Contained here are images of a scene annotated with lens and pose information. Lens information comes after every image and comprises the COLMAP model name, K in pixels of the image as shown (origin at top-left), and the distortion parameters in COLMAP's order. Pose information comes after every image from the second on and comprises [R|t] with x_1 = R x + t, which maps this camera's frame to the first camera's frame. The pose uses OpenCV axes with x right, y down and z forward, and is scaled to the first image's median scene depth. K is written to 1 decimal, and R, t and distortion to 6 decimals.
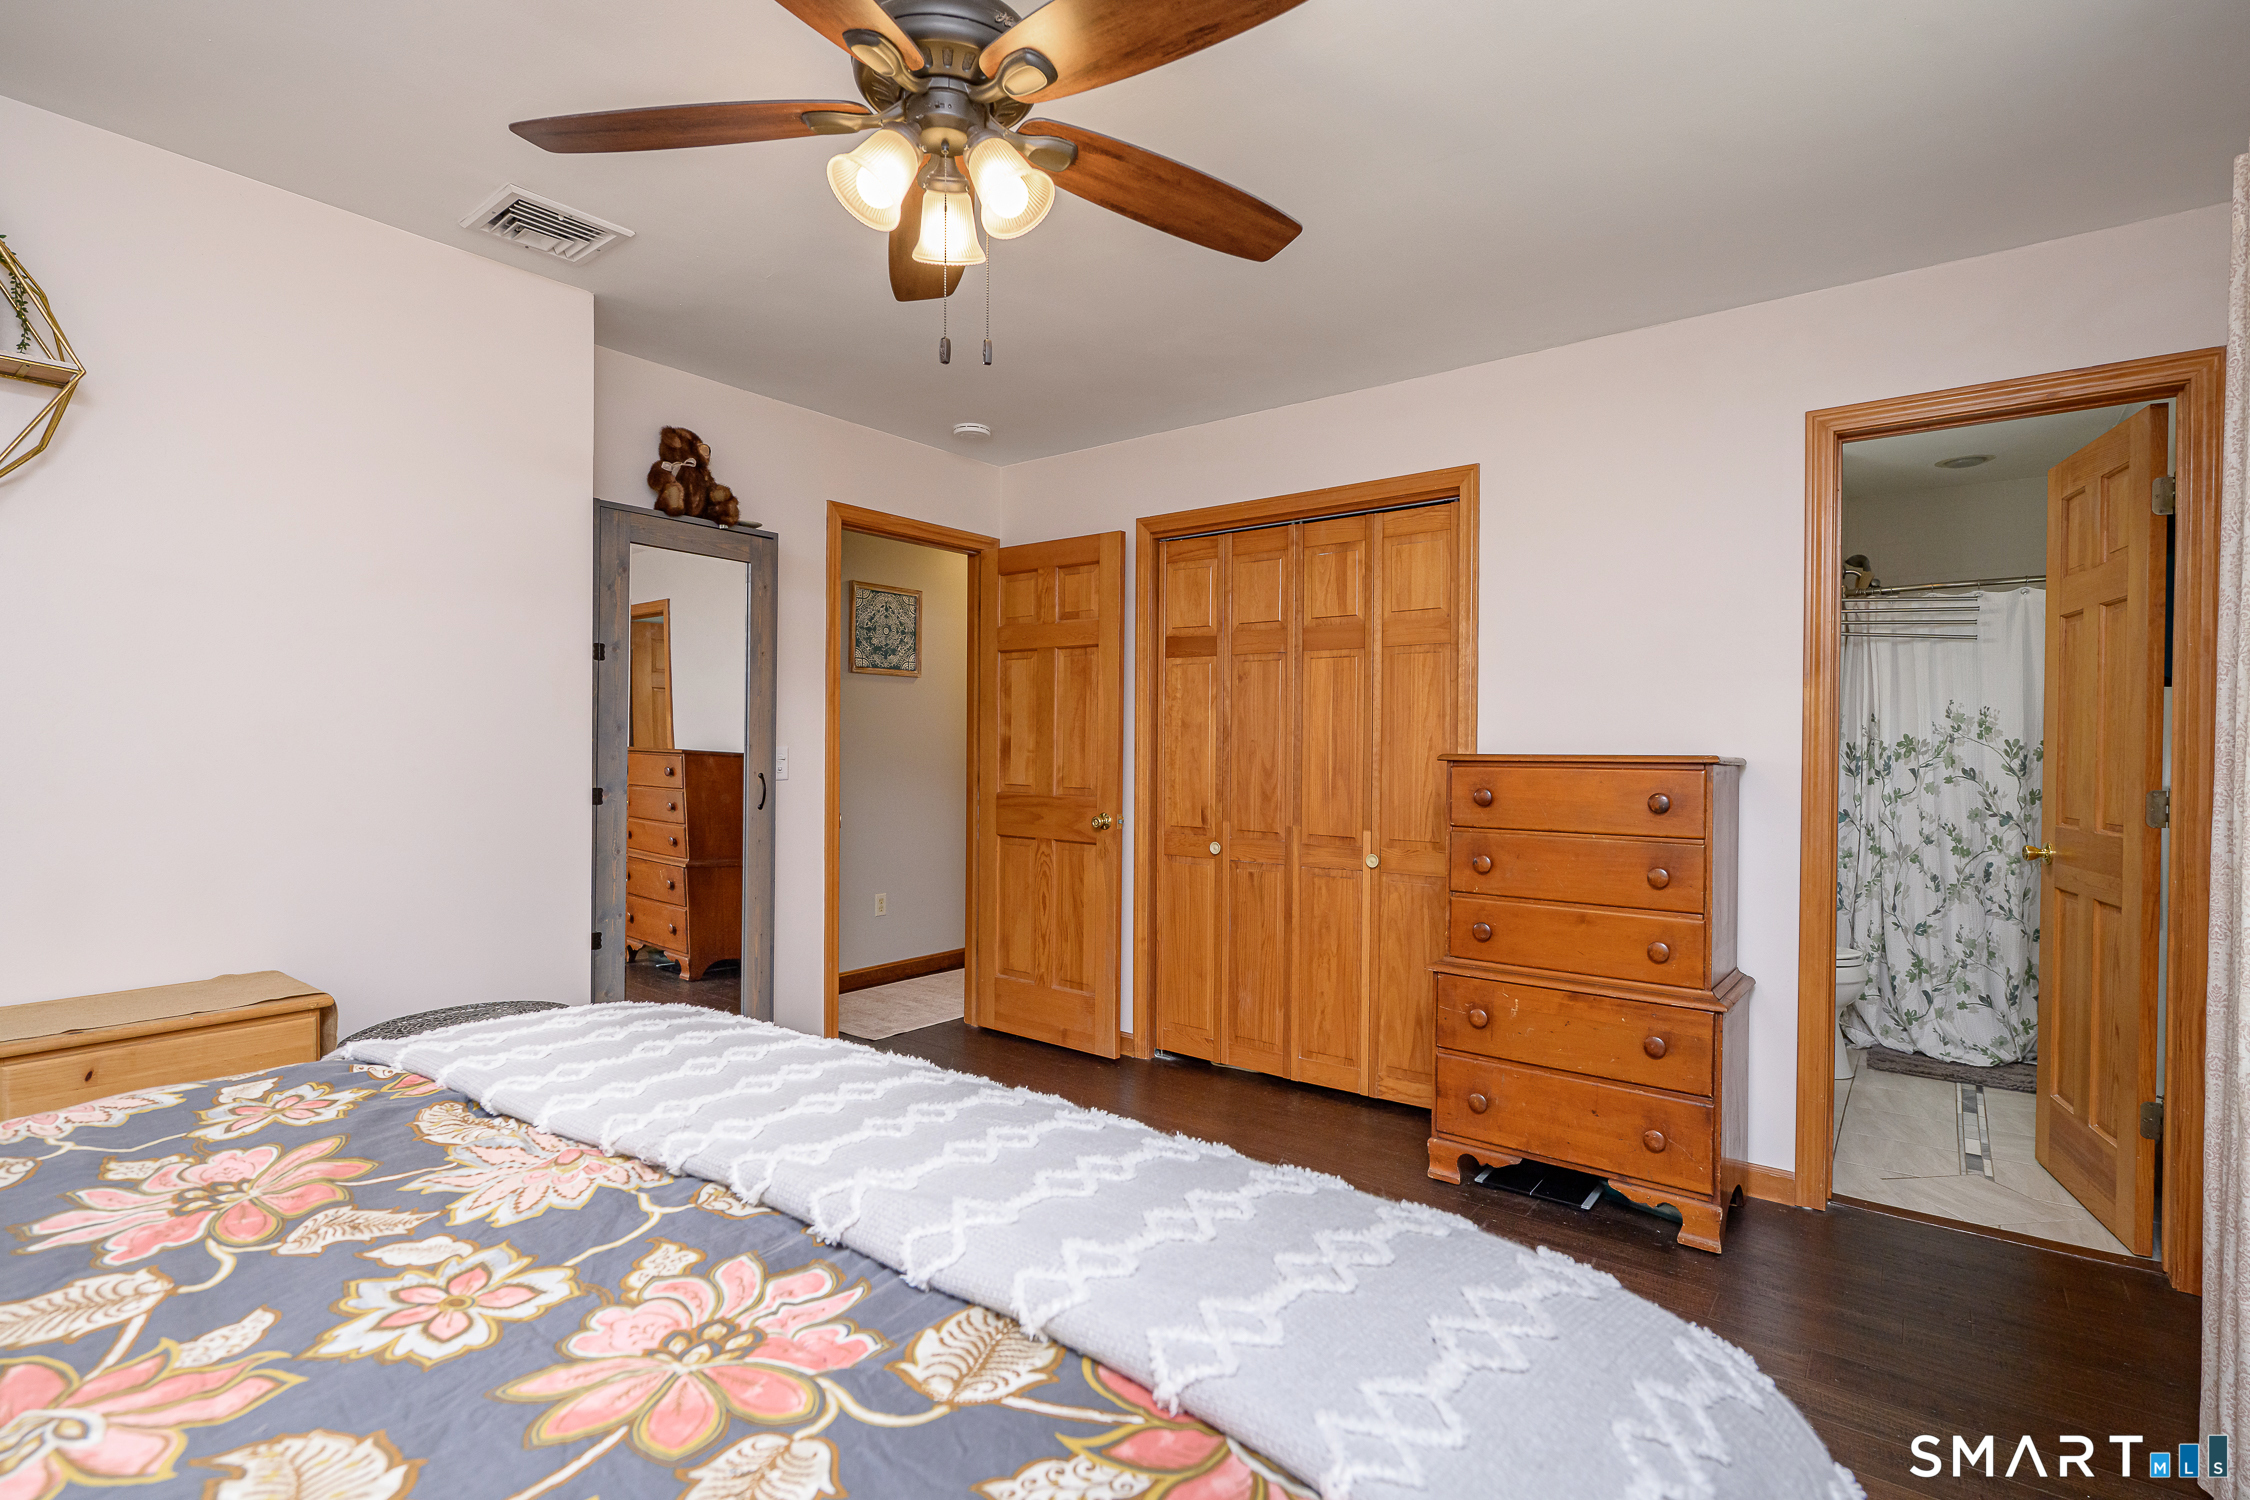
lens RADIAL K [[1058.7, 0, 1120.5], [0, 1058.7, 753.2], [0, 0, 1]] dist [-0.000864, -0.000409]
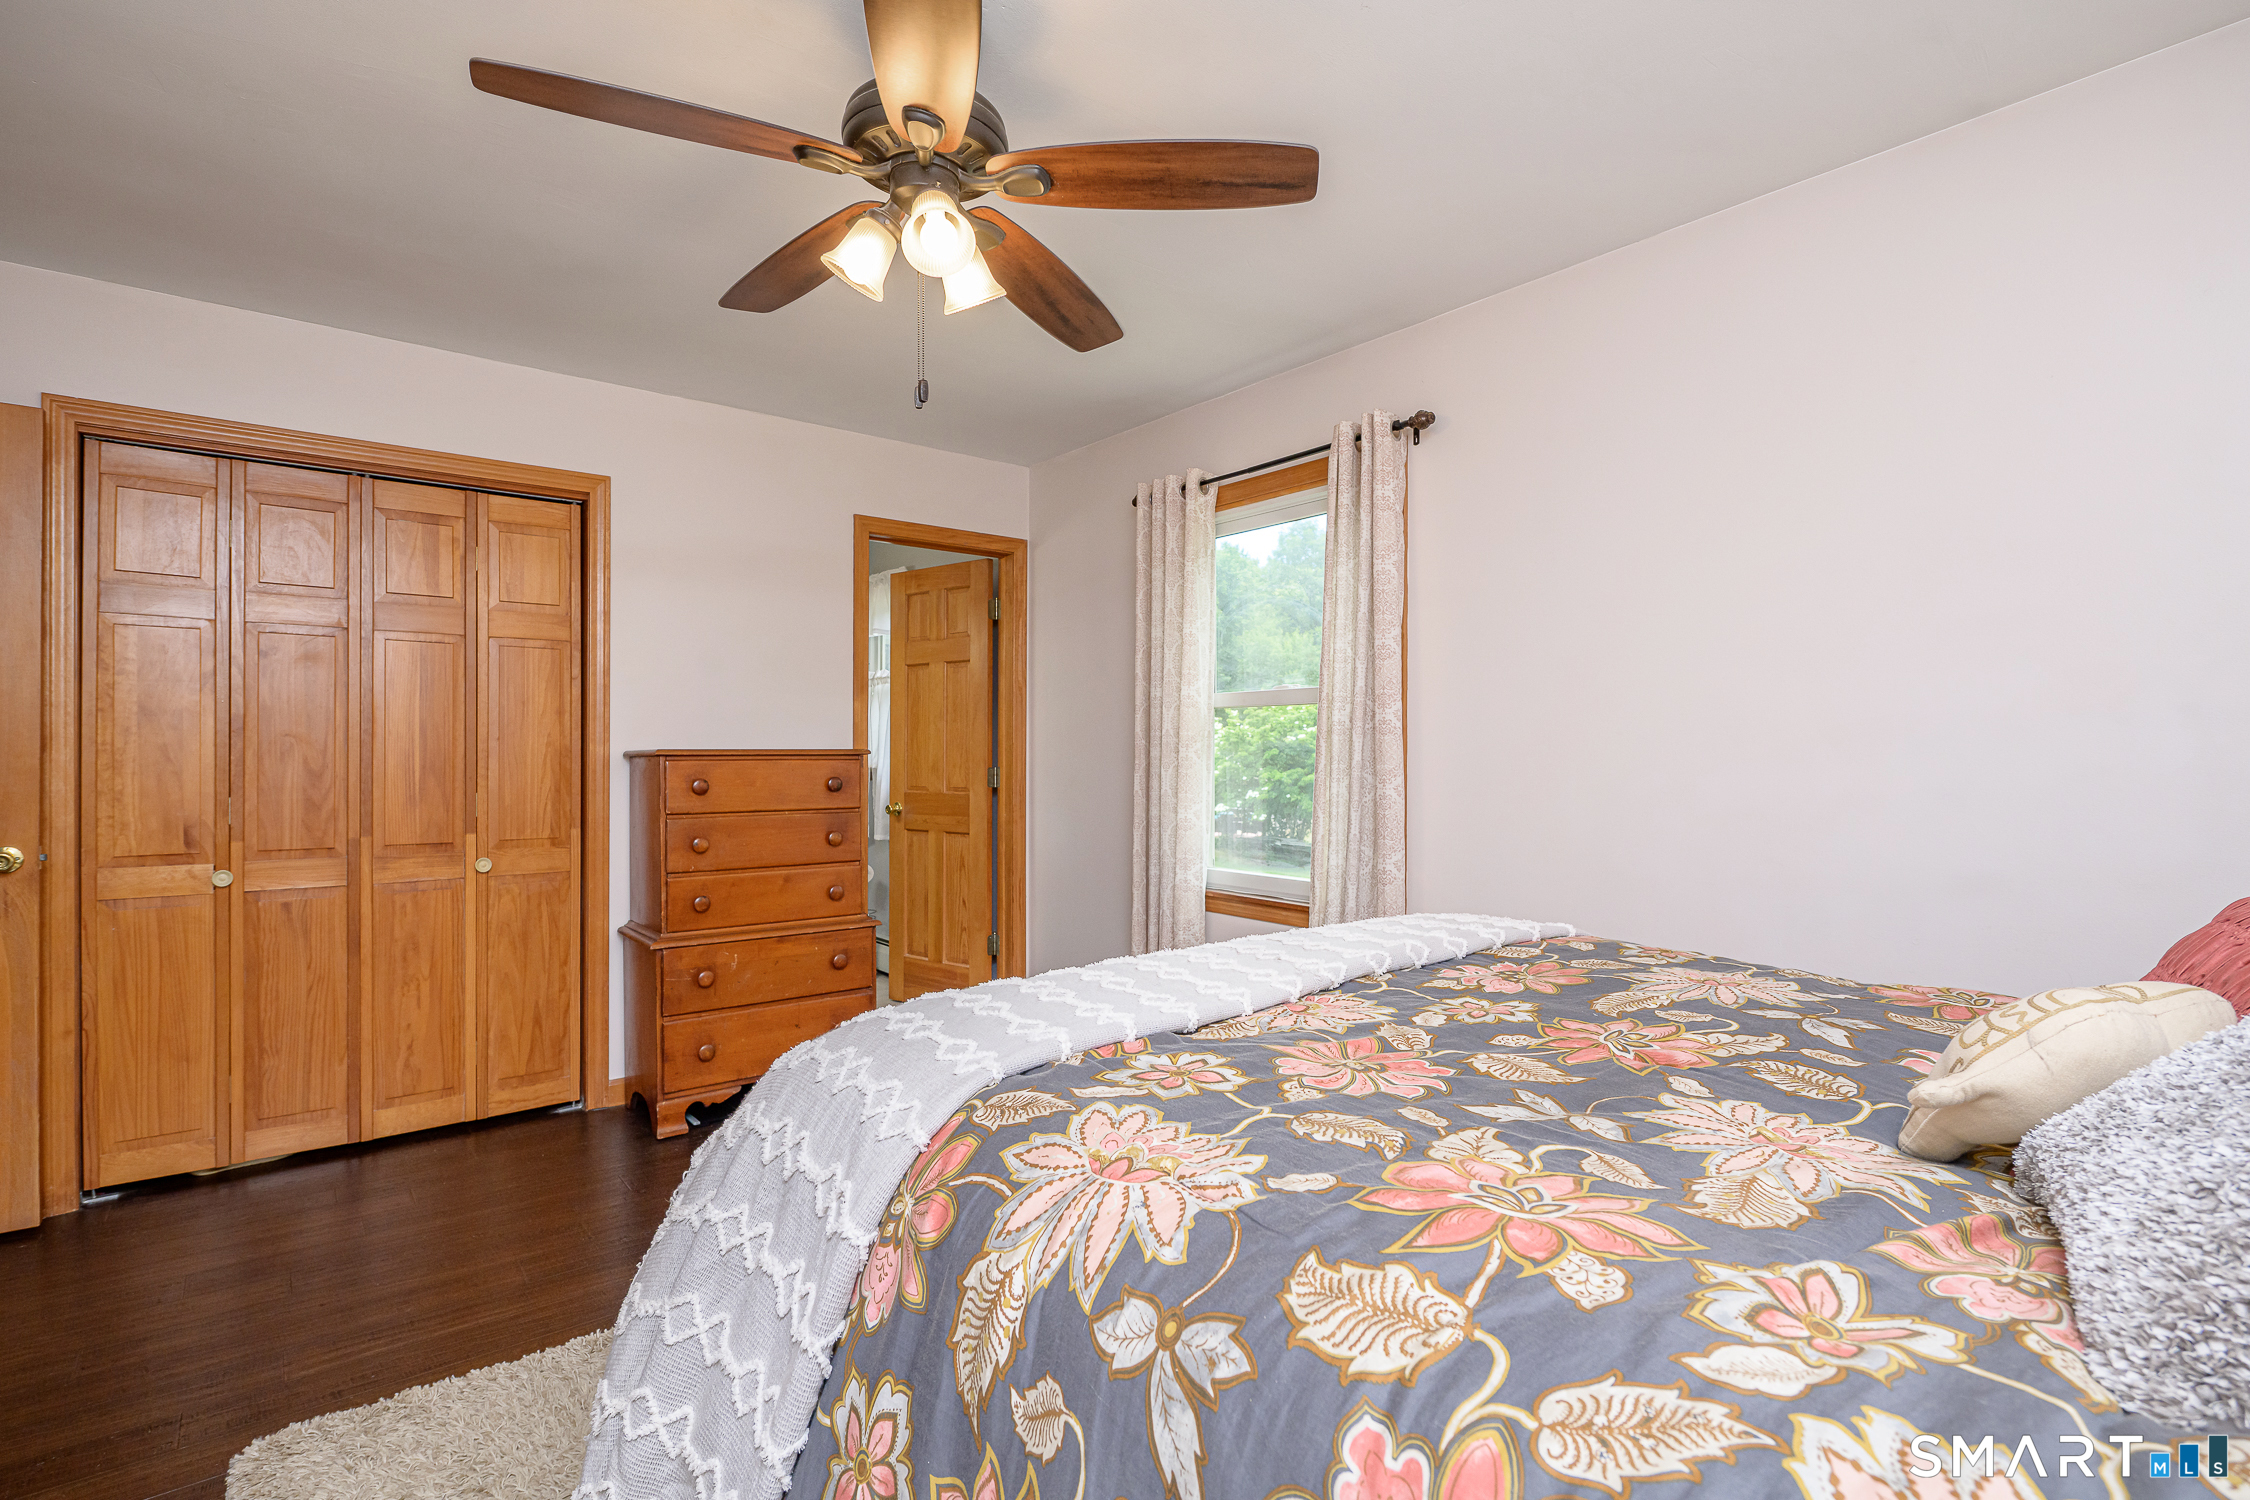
lens RADIAL K [[1058.7, 0, 1120.5], [0, 1058.7, 753.2], [0, 0, 1]] dist [-0.000864, -0.000409]
pose [[0.233911, -0.006016, 0.972239, -0.661788], [0.006603, 0.999968, 0.004599, 0.003043], [-0.972236, 0.005344, 0.233943, 0.288633]]
